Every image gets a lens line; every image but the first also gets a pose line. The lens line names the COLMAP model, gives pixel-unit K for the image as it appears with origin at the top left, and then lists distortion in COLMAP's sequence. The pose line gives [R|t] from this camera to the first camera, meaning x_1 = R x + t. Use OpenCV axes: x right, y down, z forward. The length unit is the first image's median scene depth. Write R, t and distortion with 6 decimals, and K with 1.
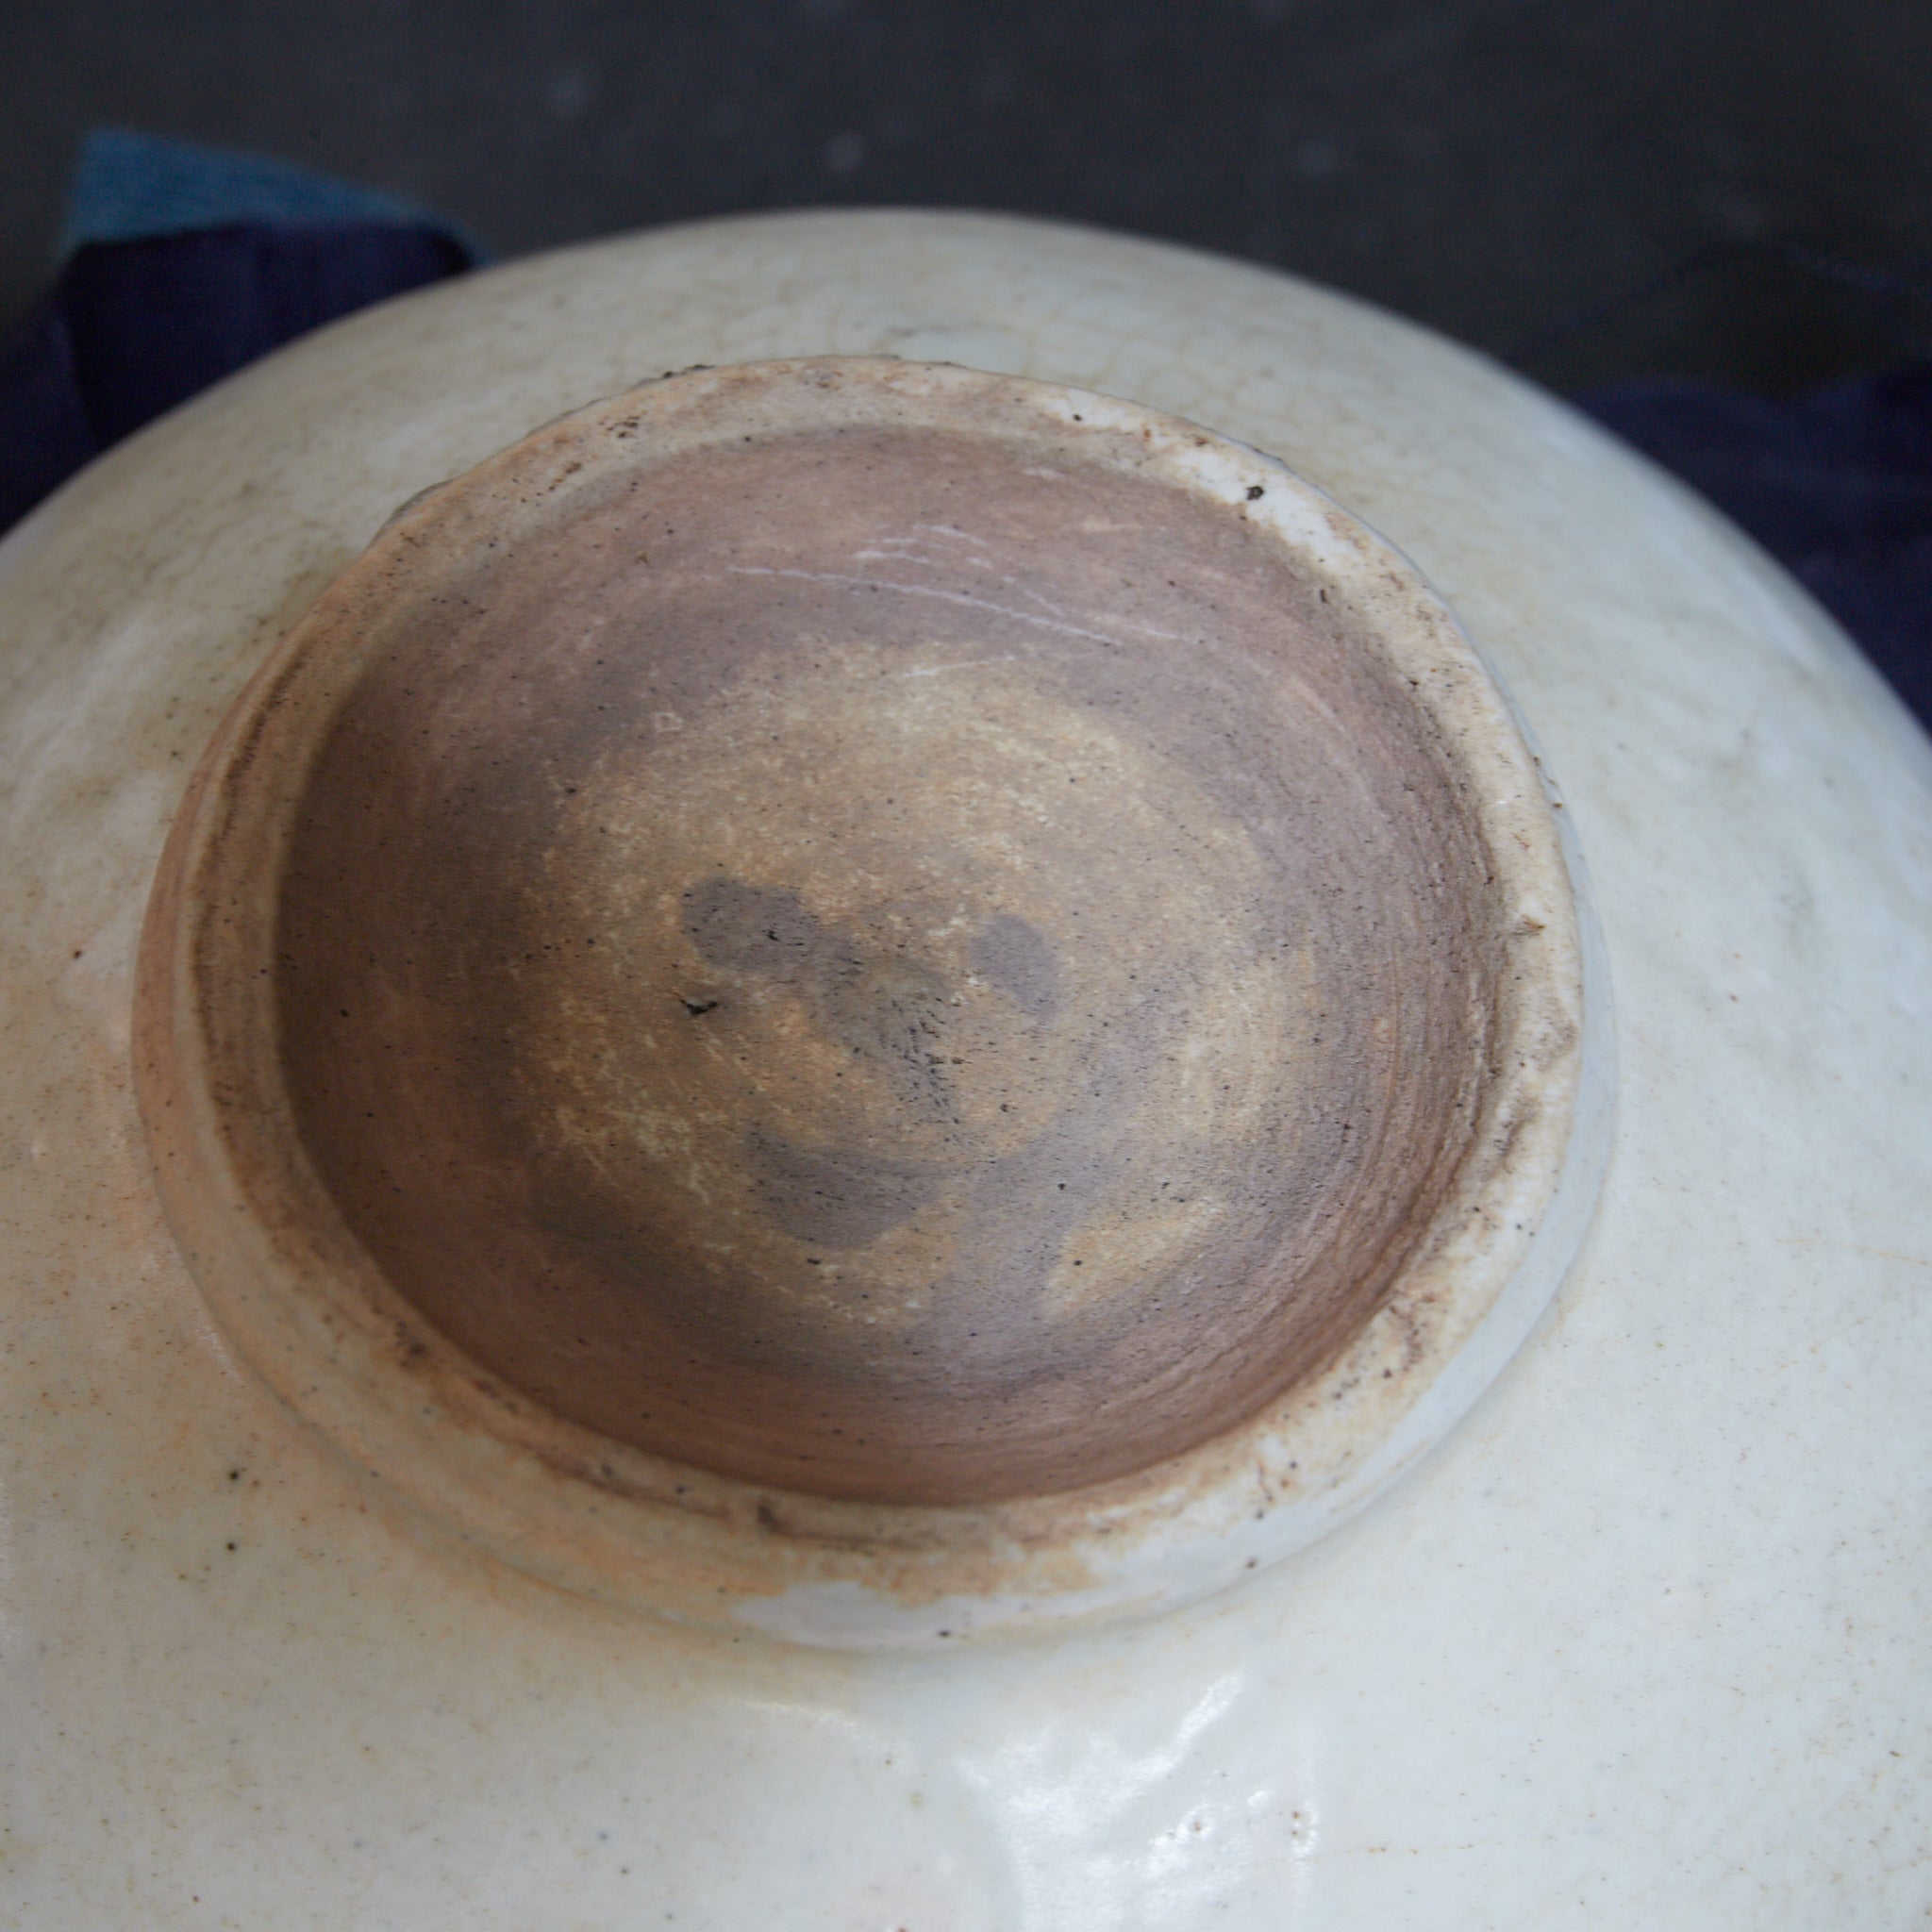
lens RADIAL K [[4625.8, 0, 959.9], [0, 4625.8, 970.1], [0, 0, 1]] dist [-0.052570, 0.000000]
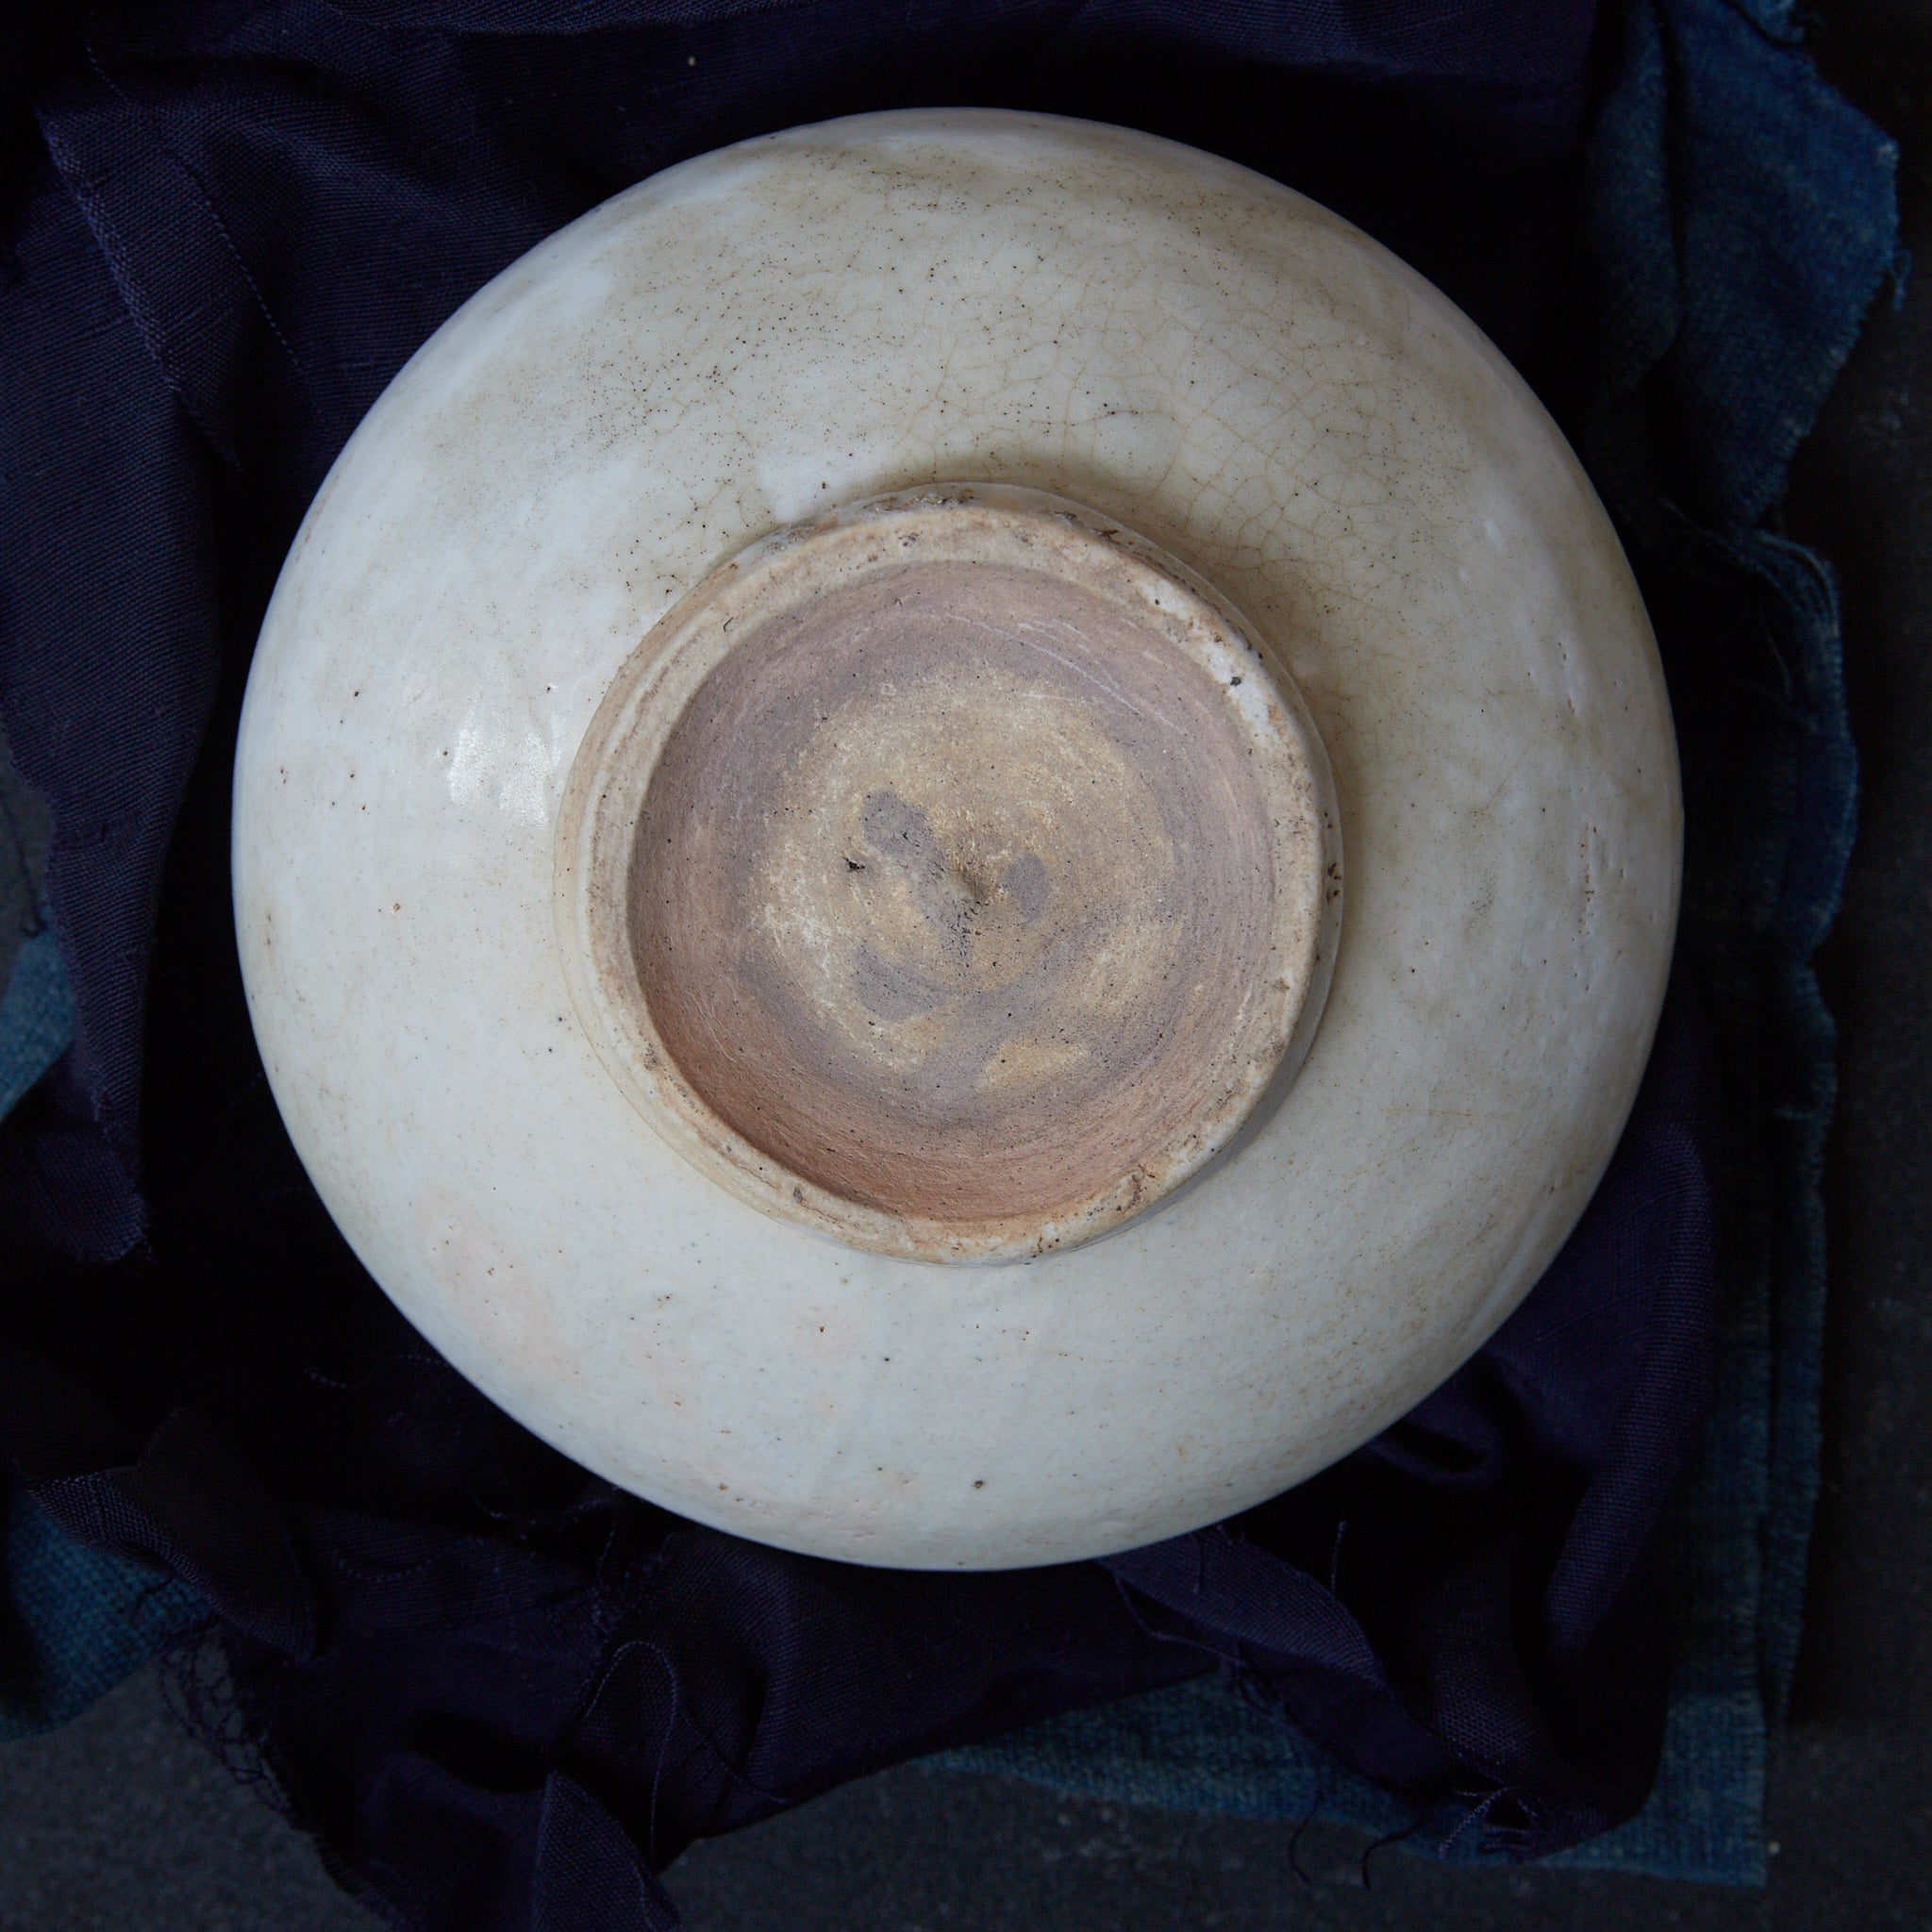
lens RADIAL K [[4625.8, 0, 969.1], [0, 4625.8, 968.3], [0, 0, 1]] dist [-0.052570, 0.000000]
pose [[0.952608, 0.304039, 0.009923, -0.018416], [-0.263191, 0.807390, 0.528063, -0.951113], [0.152540, -0.505649, 0.849147, -0.598335]]
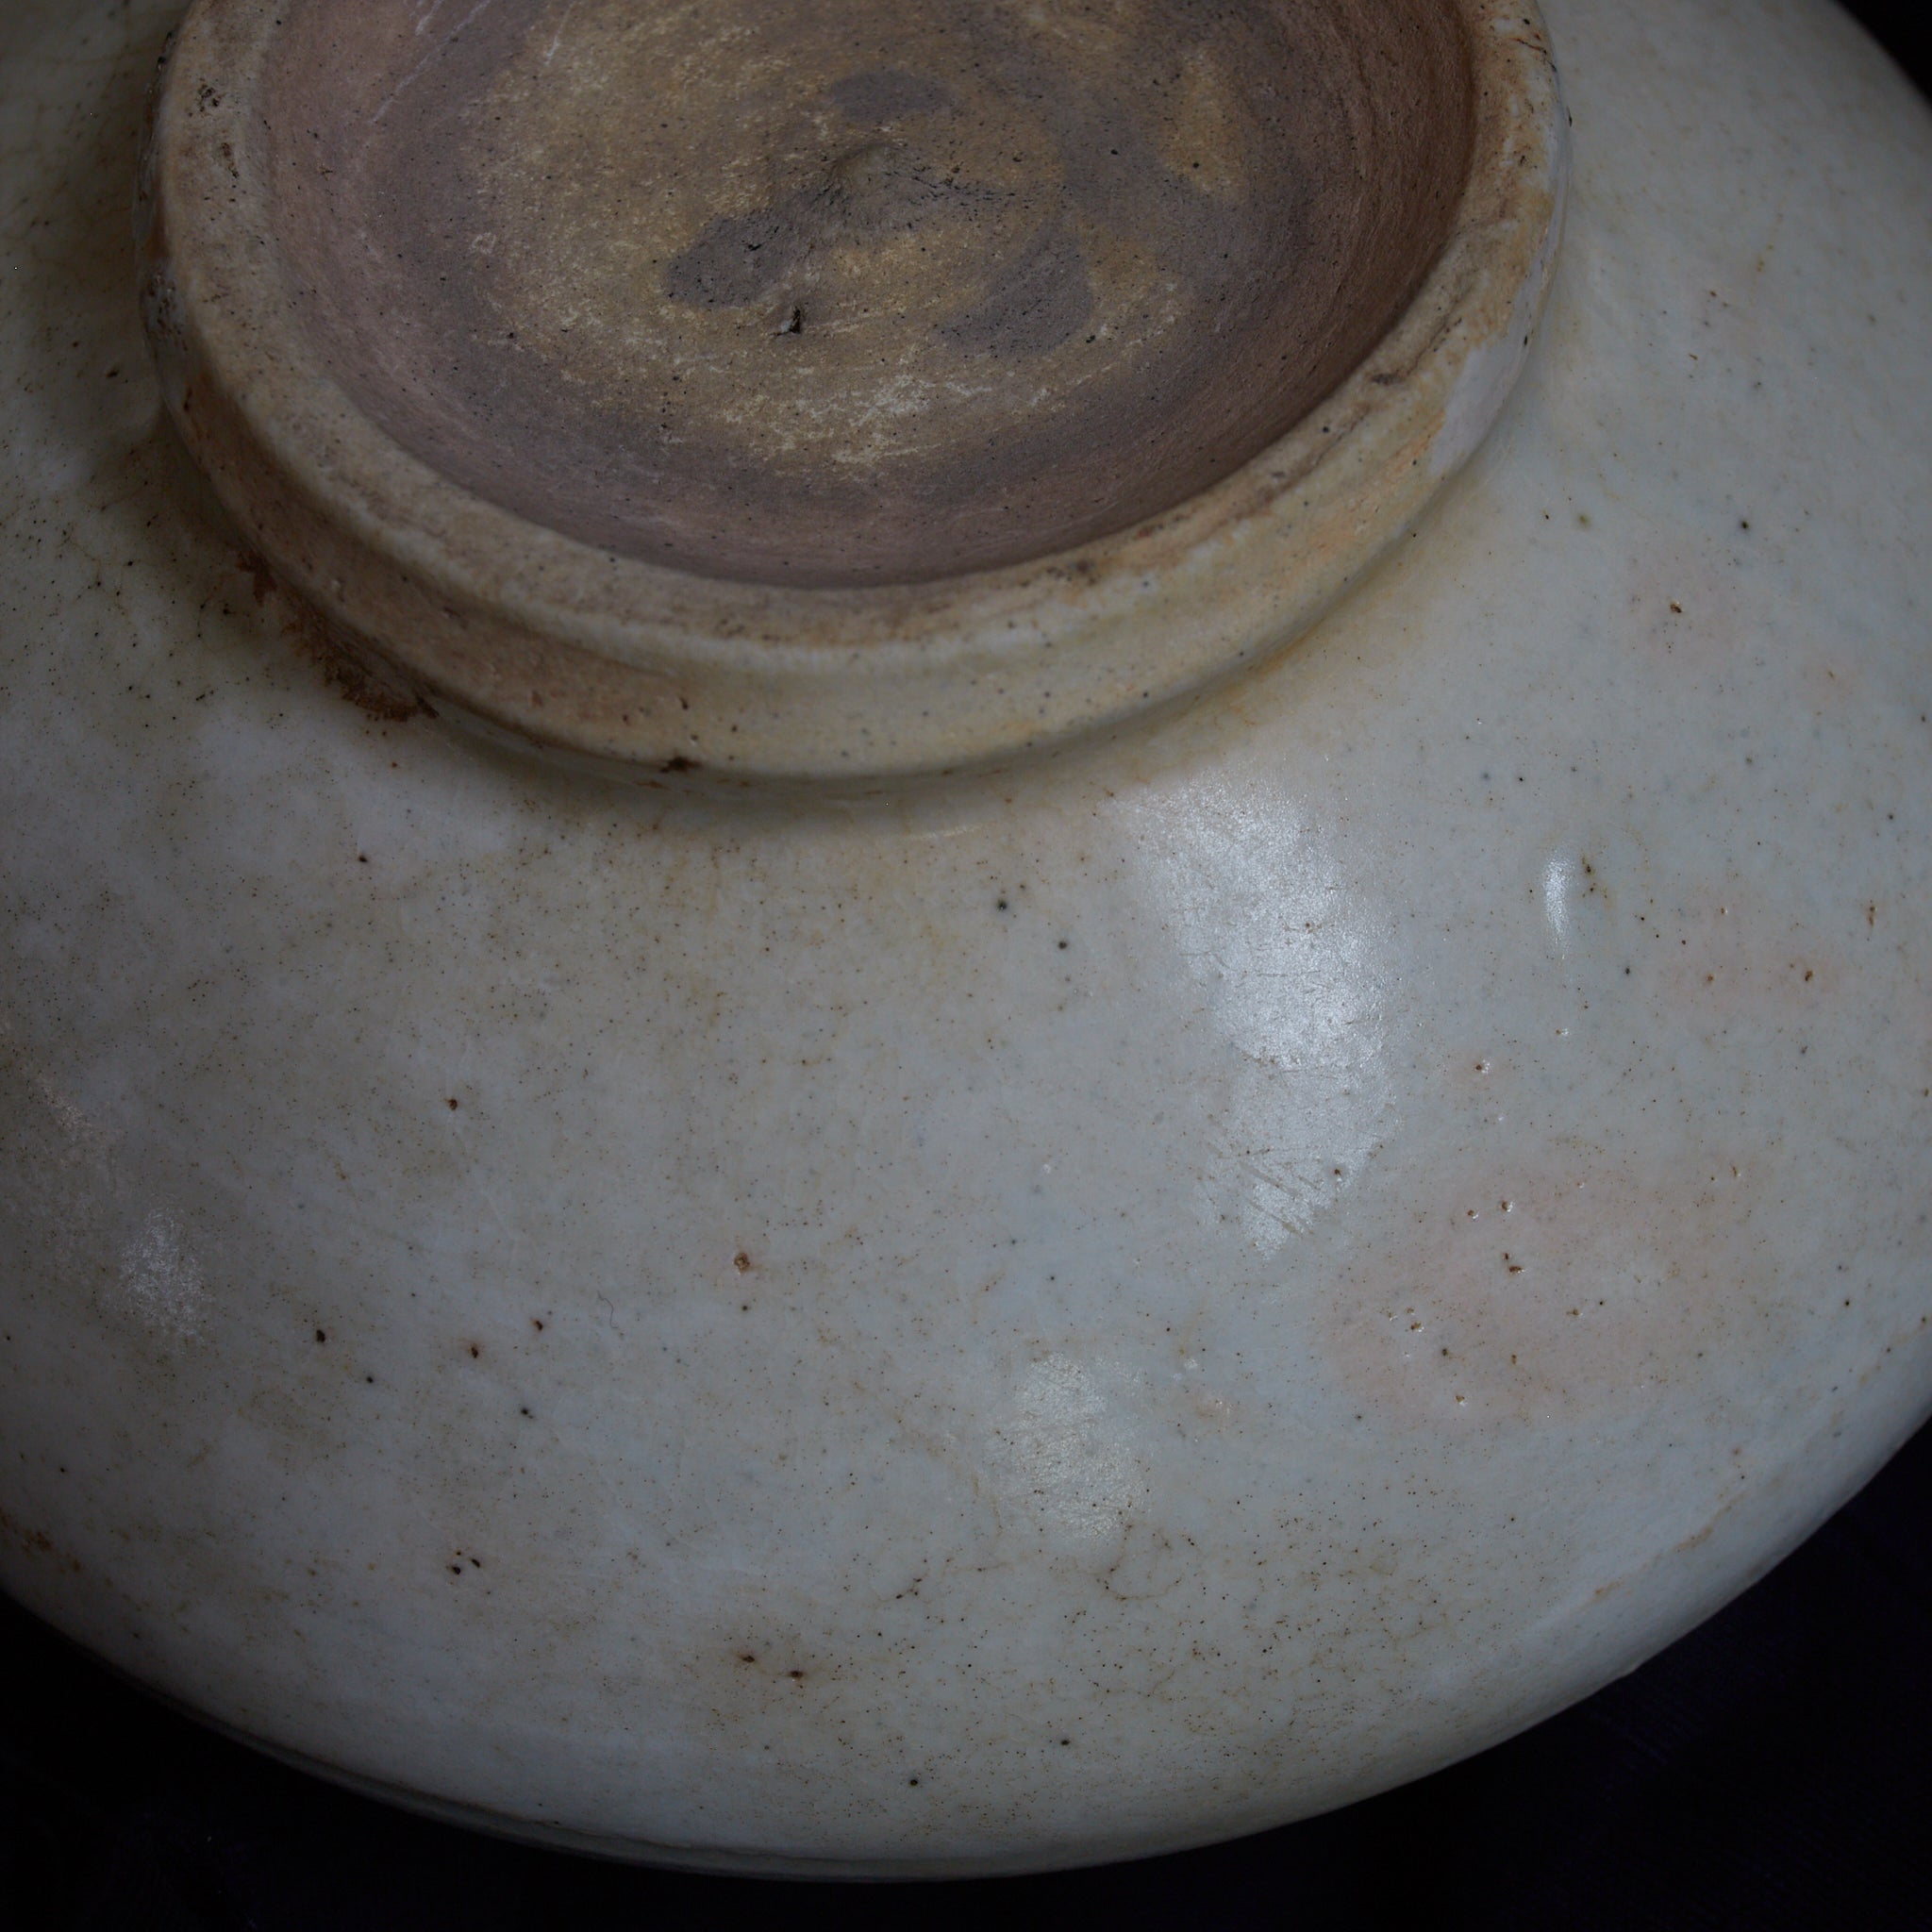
lens RADIAL K [[4625.8, 0, 969.9], [0, 4625.8, 969.3], [0, 0, 1]] dist [-0.052570, 0.000000]
pose [[0.451845, -0.785356, 0.423145, -0.566372], [0.804335, 0.563806, 0.187534, -0.069310], [-0.385853, 0.255614, 0.886442, 0.134286]]
